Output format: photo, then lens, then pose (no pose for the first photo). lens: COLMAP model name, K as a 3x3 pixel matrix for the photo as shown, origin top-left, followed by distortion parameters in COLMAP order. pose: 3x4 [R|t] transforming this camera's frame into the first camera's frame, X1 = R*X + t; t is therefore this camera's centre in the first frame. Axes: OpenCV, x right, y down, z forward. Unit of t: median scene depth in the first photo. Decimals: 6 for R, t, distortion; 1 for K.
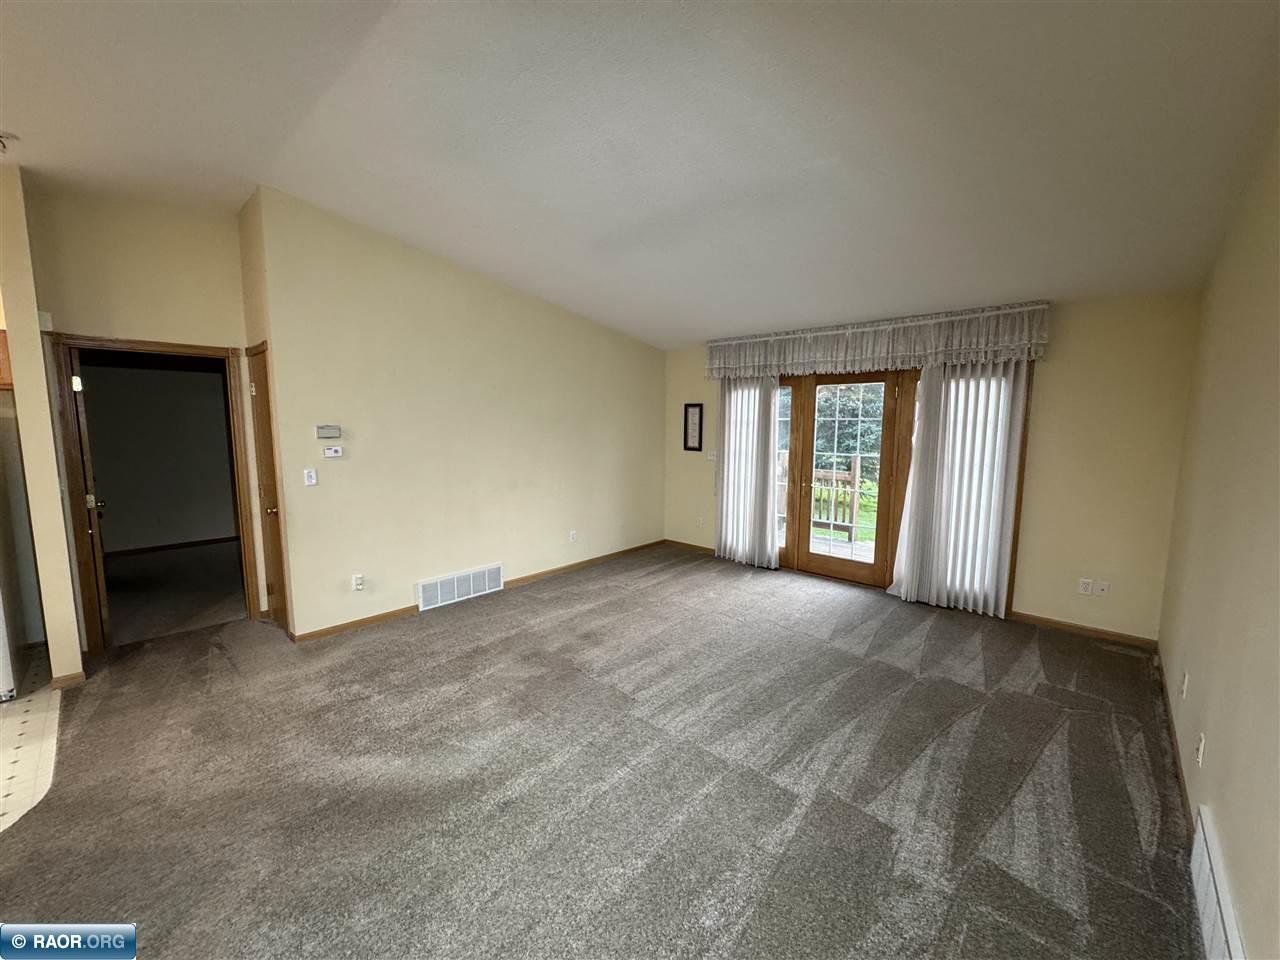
lens RADIAL K [[512.1, 0, 640.1], [0, 512.1, 483.7], [0, 0, 1]] dist [-0.003011, -0.000310]
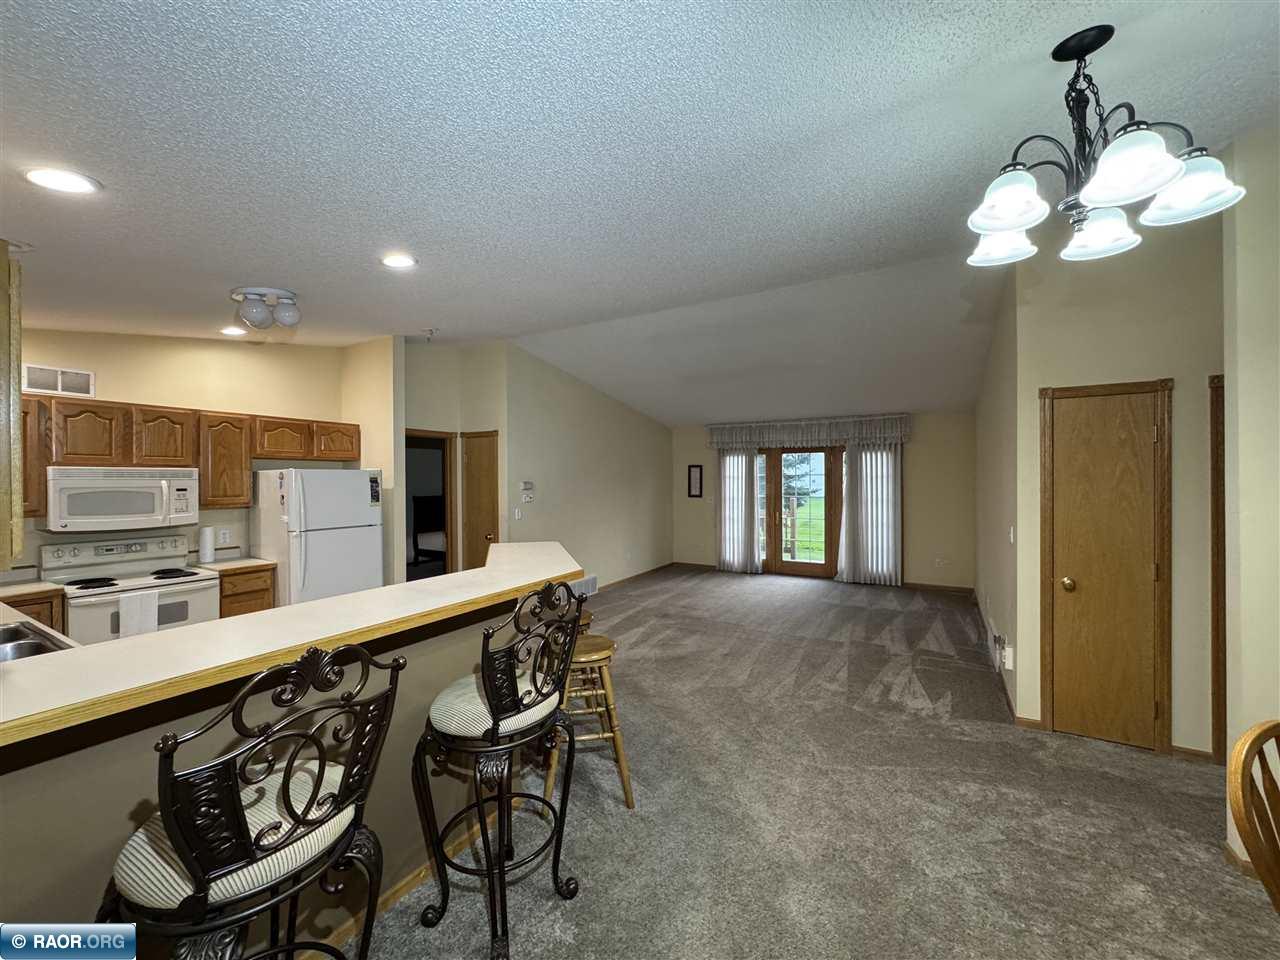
lens RADIAL K [[512.1, 0, 643.3], [0, 512.1, 481.2], [0, 0, 1]] dist [-0.003011, -0.000310]
pose [[0.974642, -0.011211, 0.223487, -0.506048], [0.036648, 0.993256, -0.109998, 0.061223], [-0.220747, 0.115399, 0.968480, -0.516443]]
